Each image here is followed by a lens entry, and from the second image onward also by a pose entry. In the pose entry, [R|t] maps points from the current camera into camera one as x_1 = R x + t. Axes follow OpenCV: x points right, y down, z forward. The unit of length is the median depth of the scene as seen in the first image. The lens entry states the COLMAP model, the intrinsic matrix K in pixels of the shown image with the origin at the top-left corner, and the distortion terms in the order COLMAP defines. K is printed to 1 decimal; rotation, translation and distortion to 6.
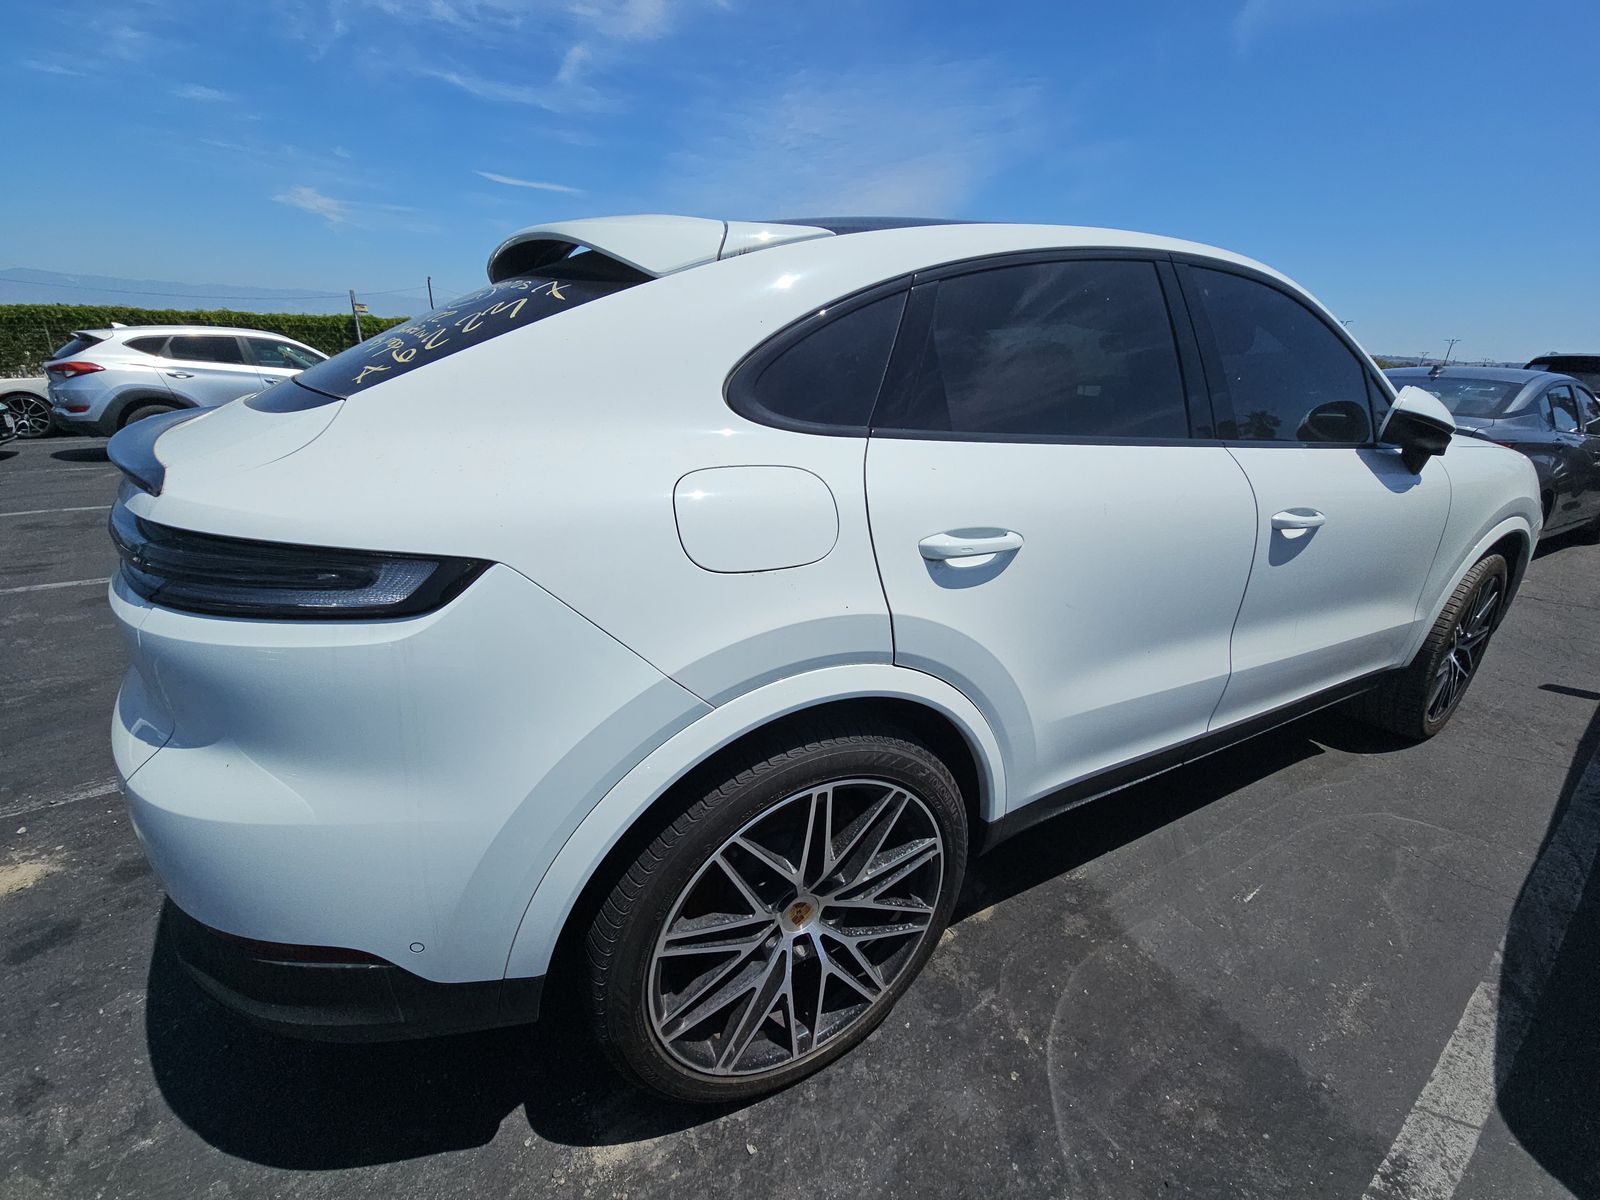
lens RADIAL K [[641.9, 0, 800.0], [0, 641.9, 600.0], [0, 0, 1]] dist [0.033537, -0.025254]
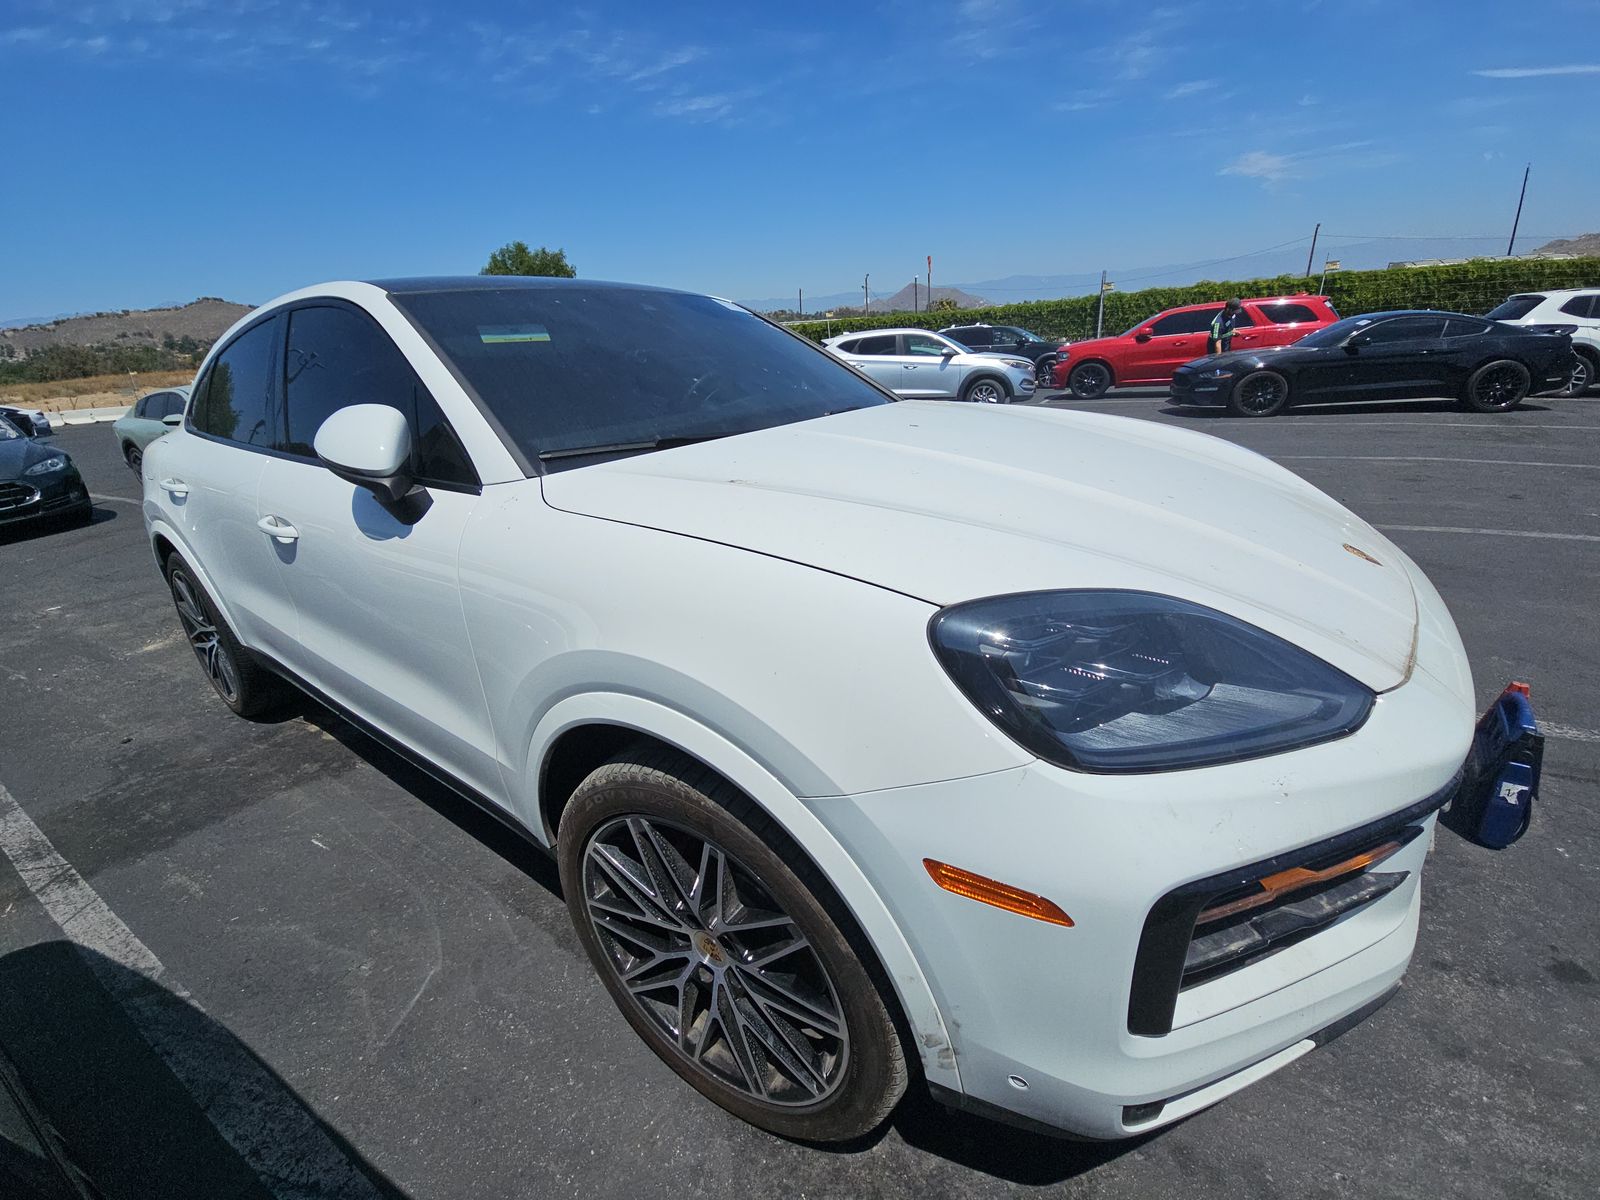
lens RADIAL K [[641.9, 0, 800.0], [0, 641.9, 600.0], [0, 0, 1]] dist [0.033537, -0.025254]
pose [[0.440367, 0.279218, -0.853296, 2.240658], [-0.239761, 0.952468, 0.187934, -0.445302], [0.865212, 0.121827, 0.486381, 1.294896]]
